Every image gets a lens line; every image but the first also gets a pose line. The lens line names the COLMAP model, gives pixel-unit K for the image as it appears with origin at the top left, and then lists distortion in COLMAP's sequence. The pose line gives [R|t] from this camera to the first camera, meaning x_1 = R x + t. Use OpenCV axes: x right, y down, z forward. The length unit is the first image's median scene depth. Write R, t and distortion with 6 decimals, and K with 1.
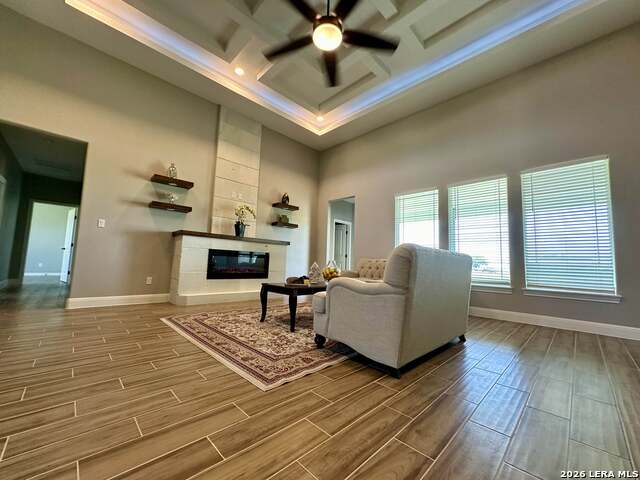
lens RADIAL K [[256.2, 0, 318.0], [0, 256.2, 239.6], [0, 0, 1]] dist [-0.001667, 0.000055]
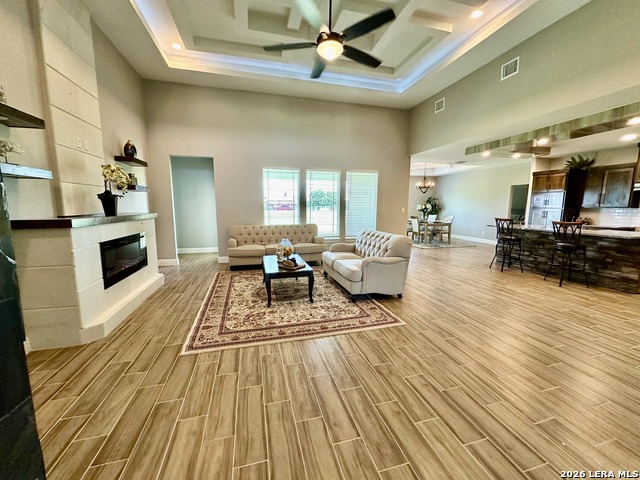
lens RADIAL K [[256.2, 0, 319.5], [0, 256.2, 239.2], [0, 0, 1]] dist [-0.001667, 0.000055]
pose [[0.479861, -0.147979, 0.864775, -1.255195], [-0.070140, 0.976048, 0.205940, -0.243971], [-0.874536, -0.159478, 0.457988, 0.453787]]
